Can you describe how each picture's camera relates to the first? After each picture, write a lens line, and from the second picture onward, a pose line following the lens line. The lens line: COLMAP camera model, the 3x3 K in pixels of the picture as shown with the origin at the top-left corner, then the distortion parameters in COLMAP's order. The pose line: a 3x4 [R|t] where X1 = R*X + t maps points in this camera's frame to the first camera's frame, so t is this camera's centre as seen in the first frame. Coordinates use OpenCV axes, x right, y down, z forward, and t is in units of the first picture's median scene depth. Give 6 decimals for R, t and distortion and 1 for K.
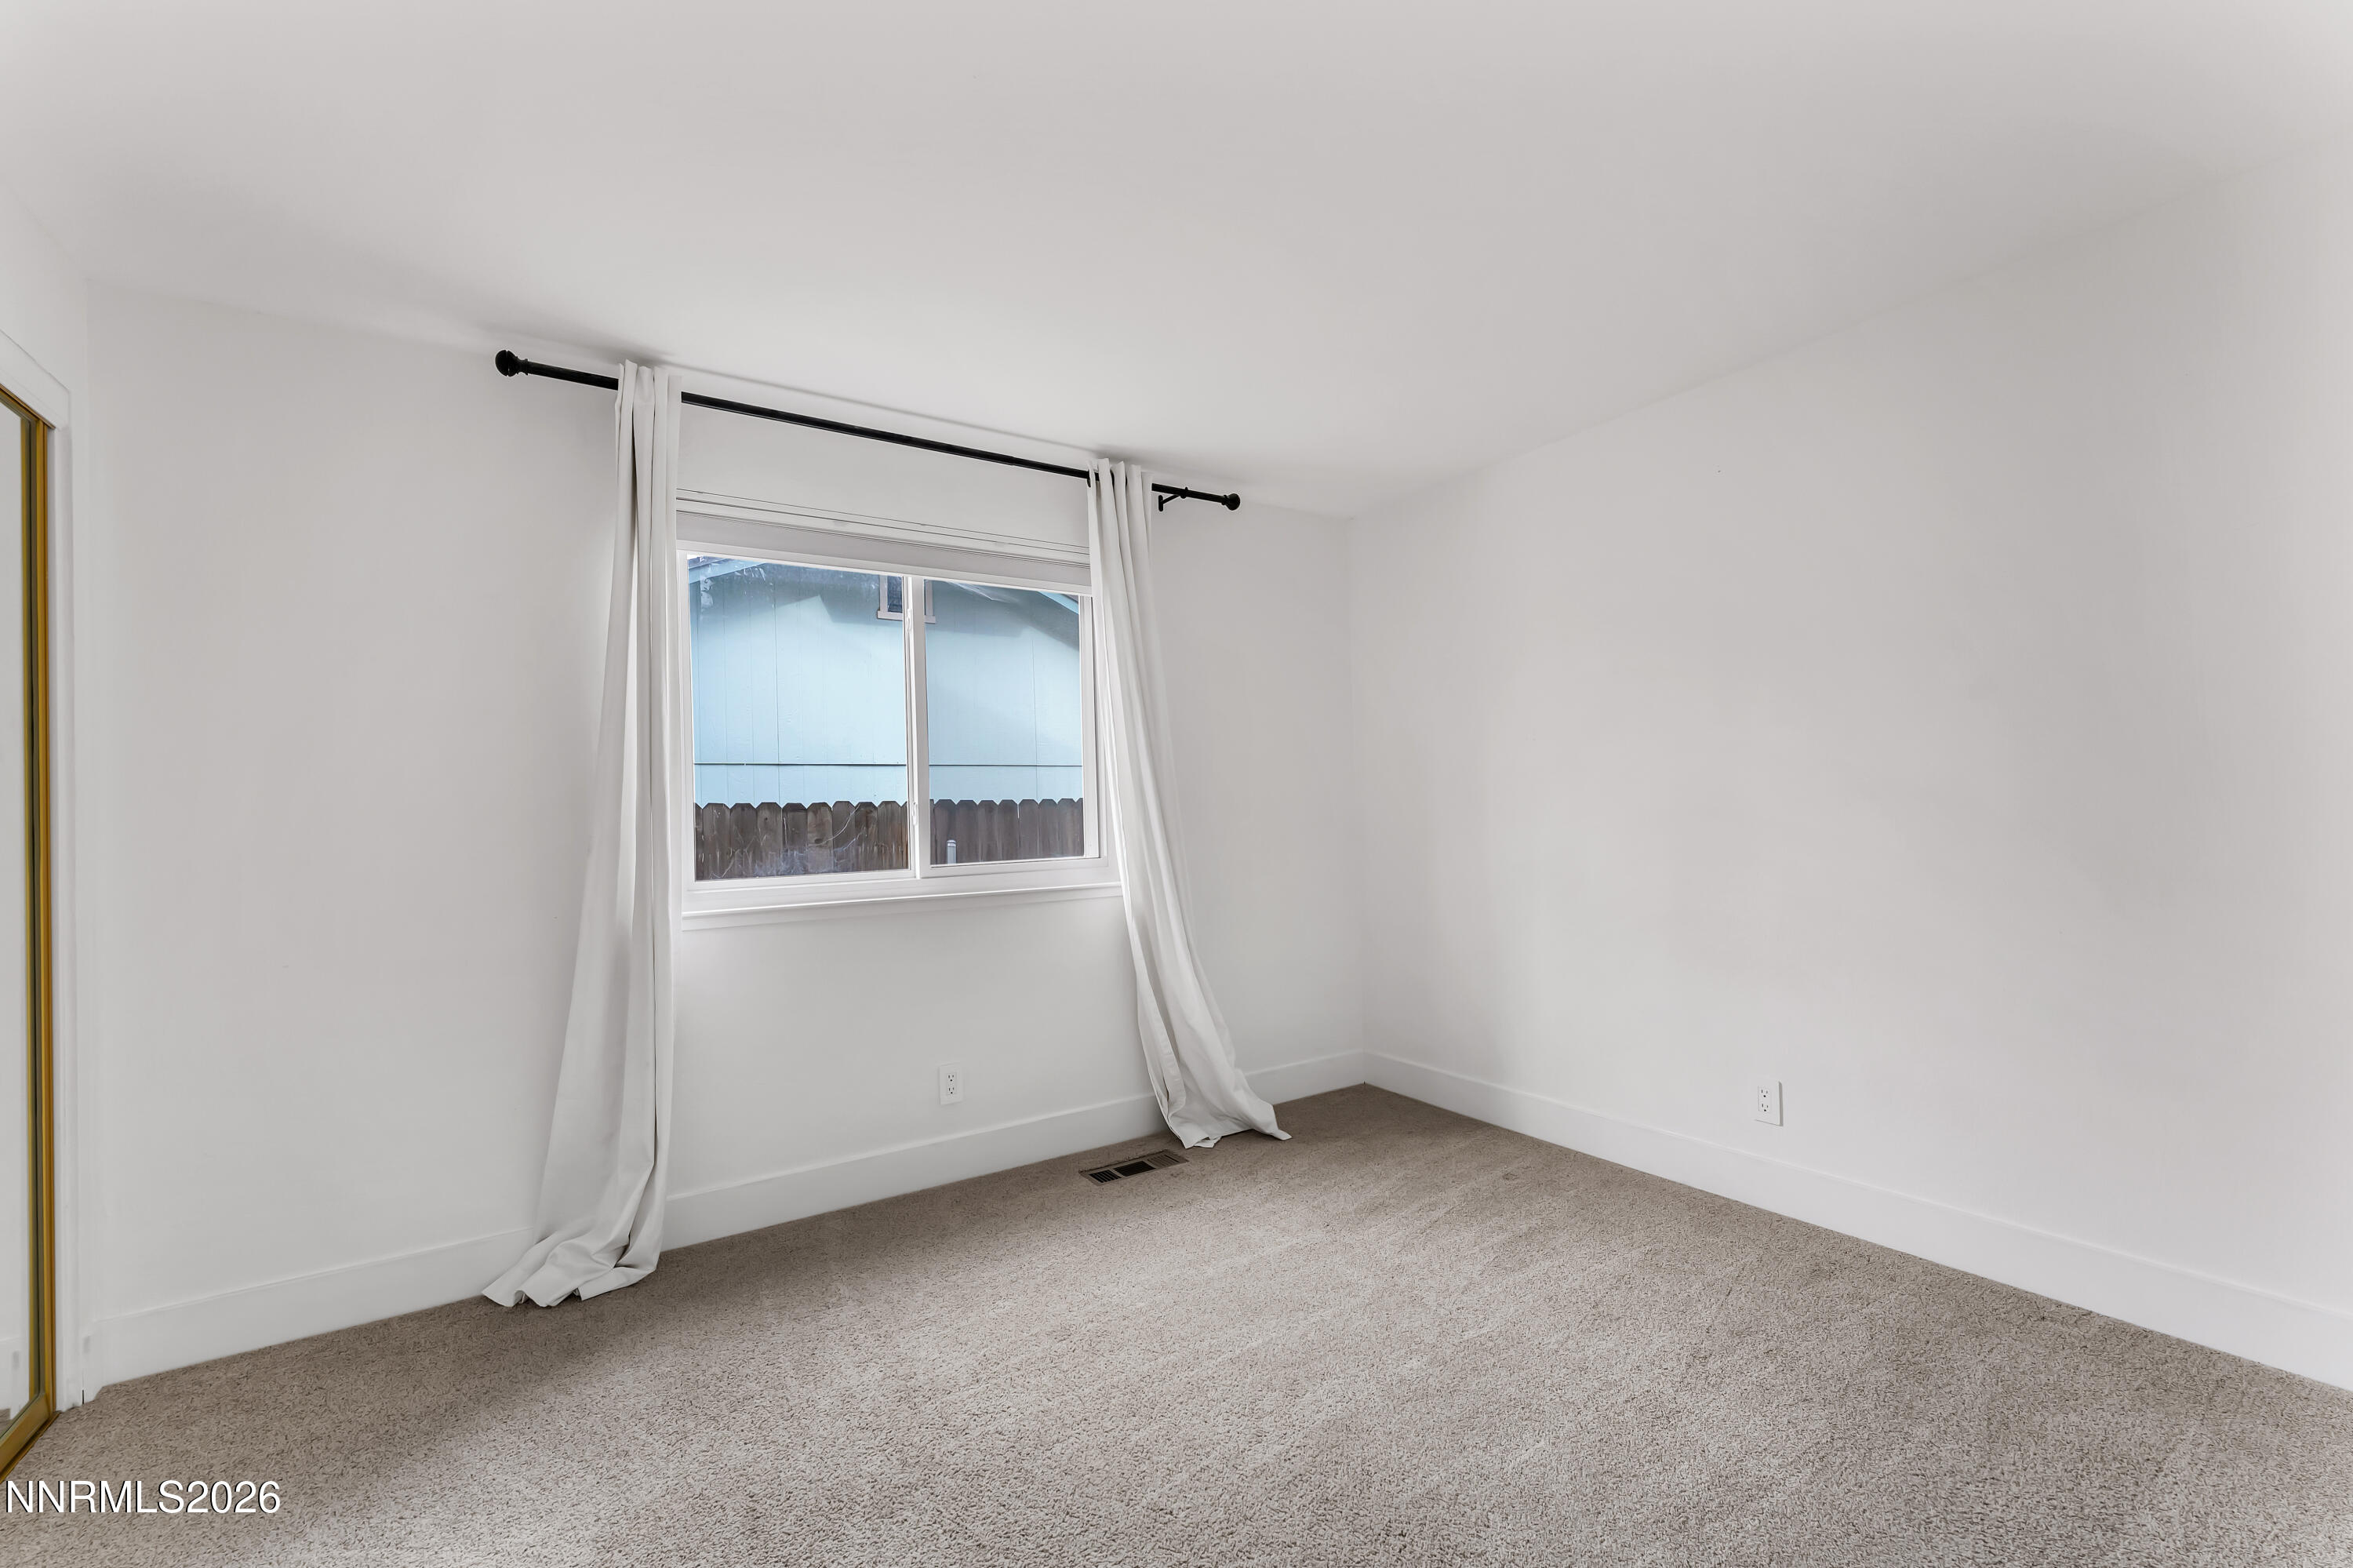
lens RADIAL K [[951.8, 0, 1162.2], [0, 951.8, 792.1], [0, 0, 1]] dist [0.000619, -0.000437]
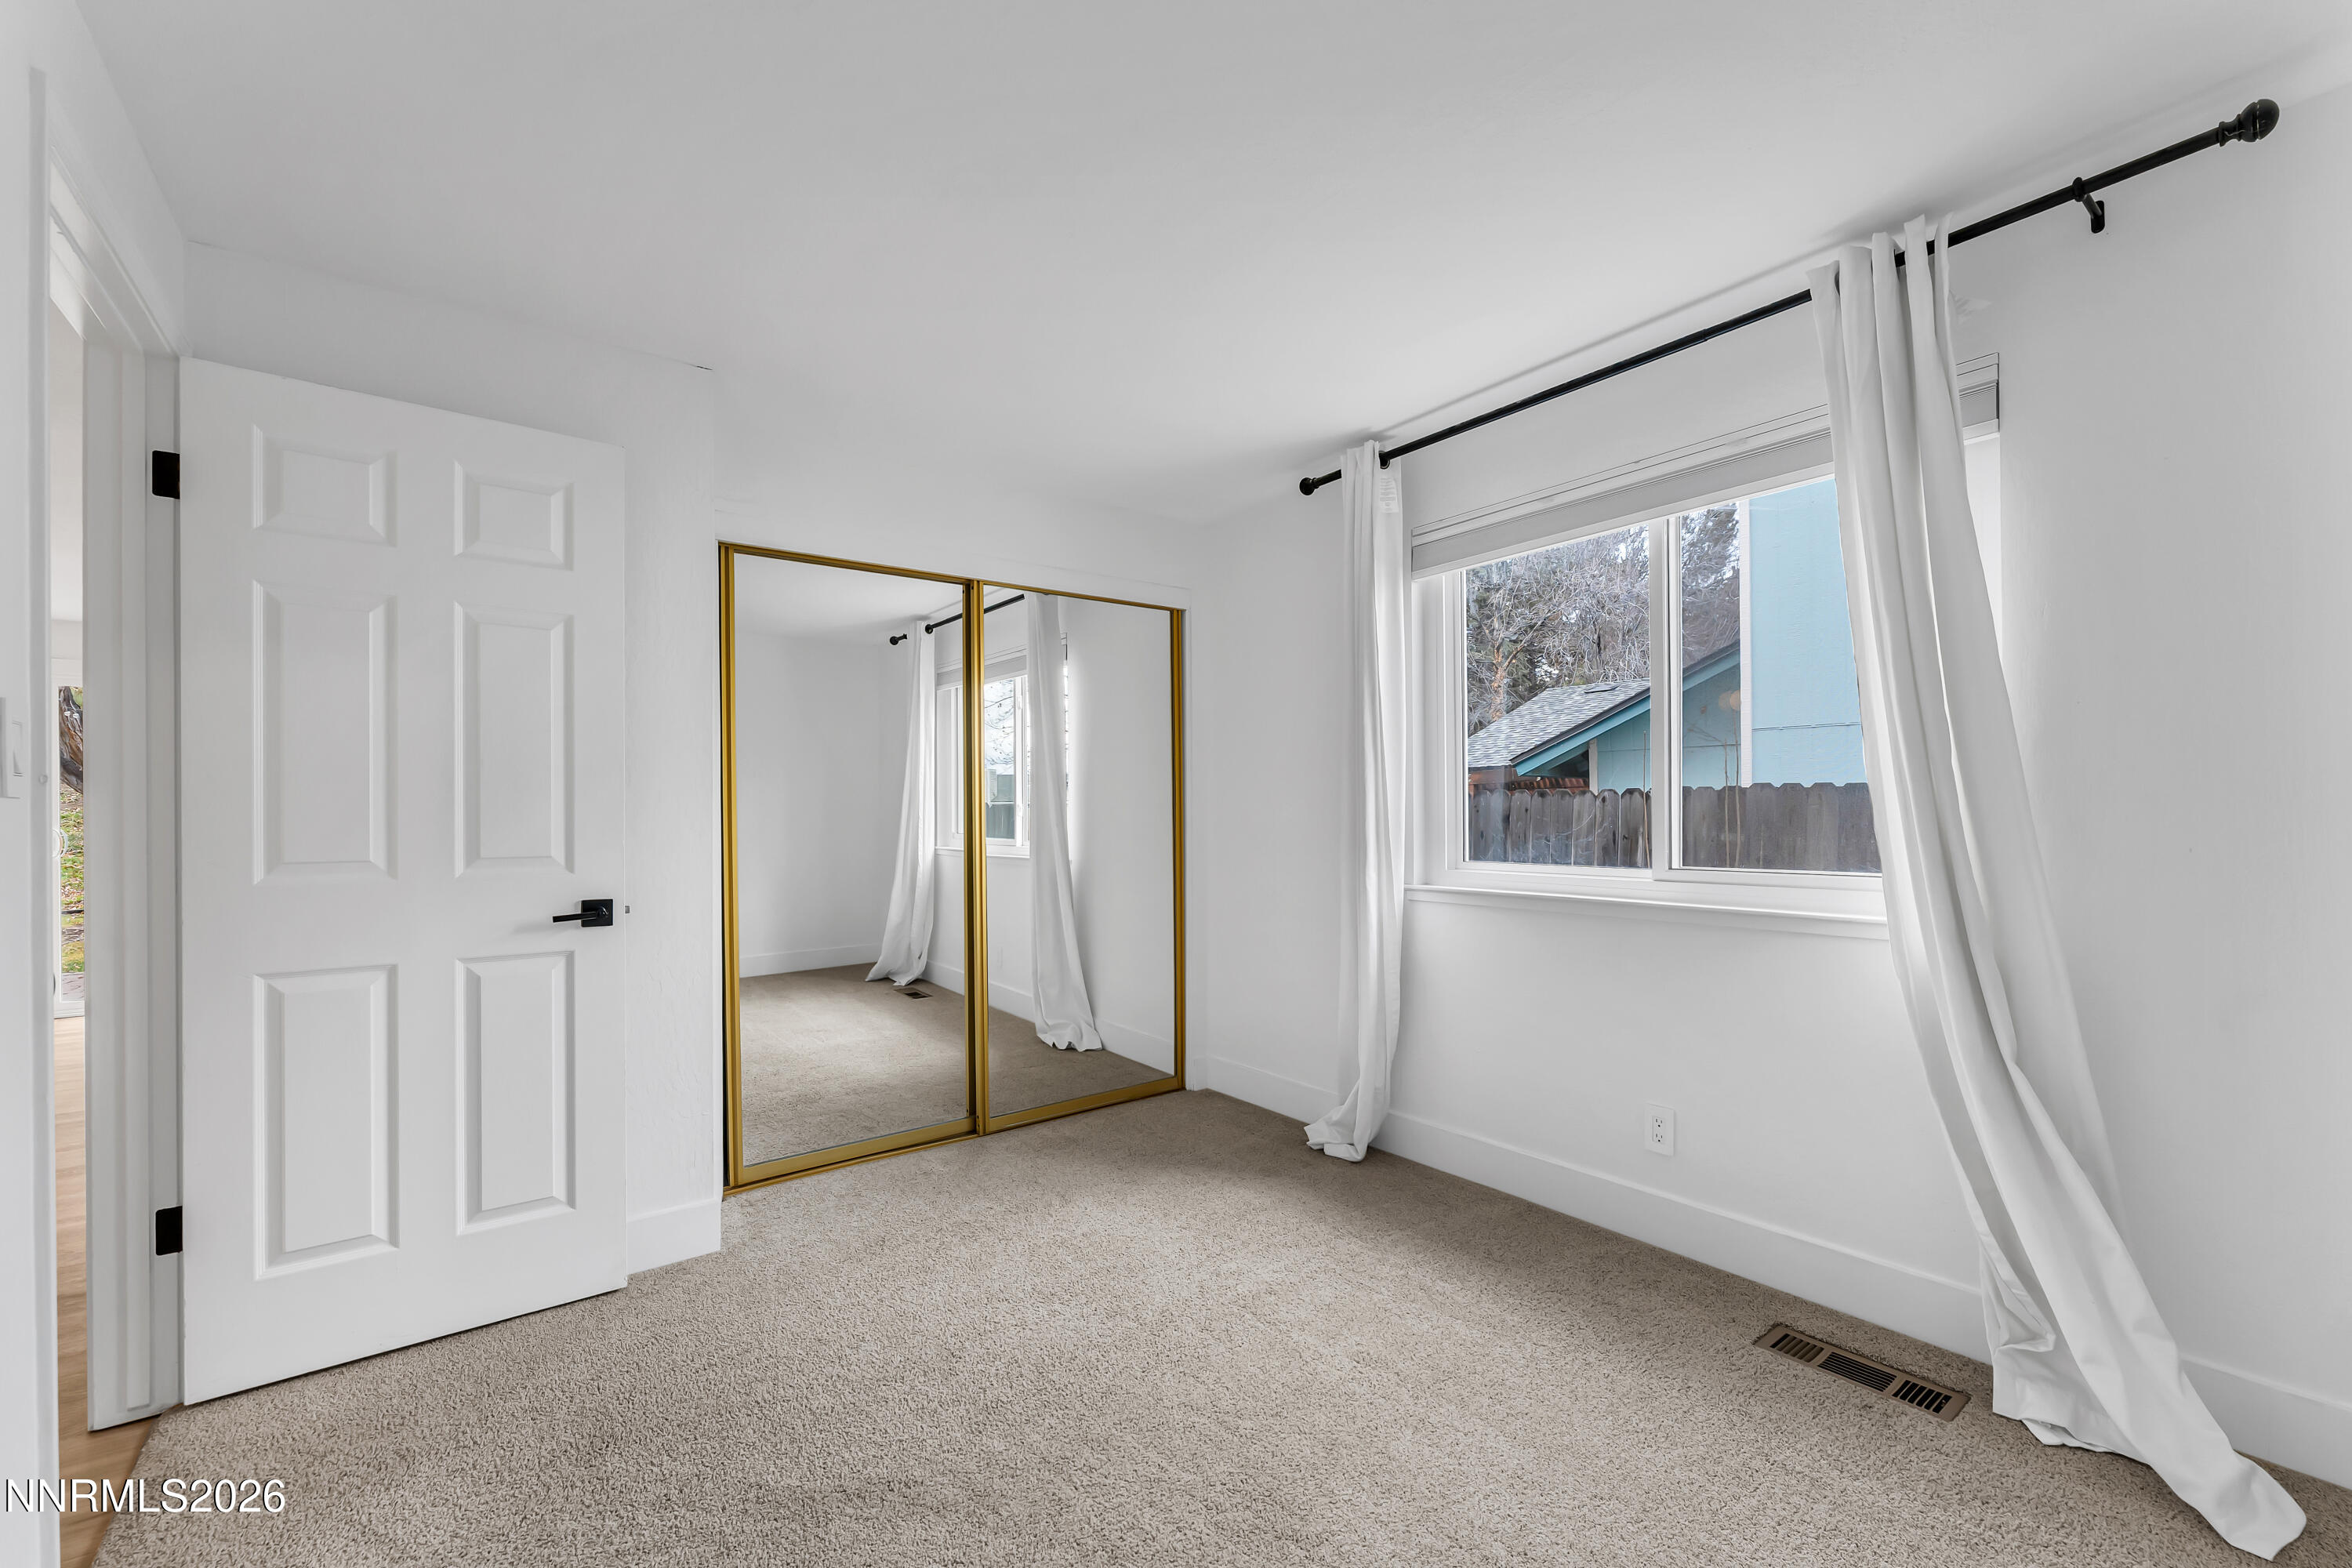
lens RADIAL K [[963.2, 0, 1173.8], [0, 963.2, 804.8], [0, 0, 1]] dist [-0.002256, -0.000164]
pose [[0.079327, 0.020891, -0.996630, 0.577288], [0.032664, 0.999189, 0.023545, -0.011419], [0.996313, -0.034421, 0.078580, 0.521537]]
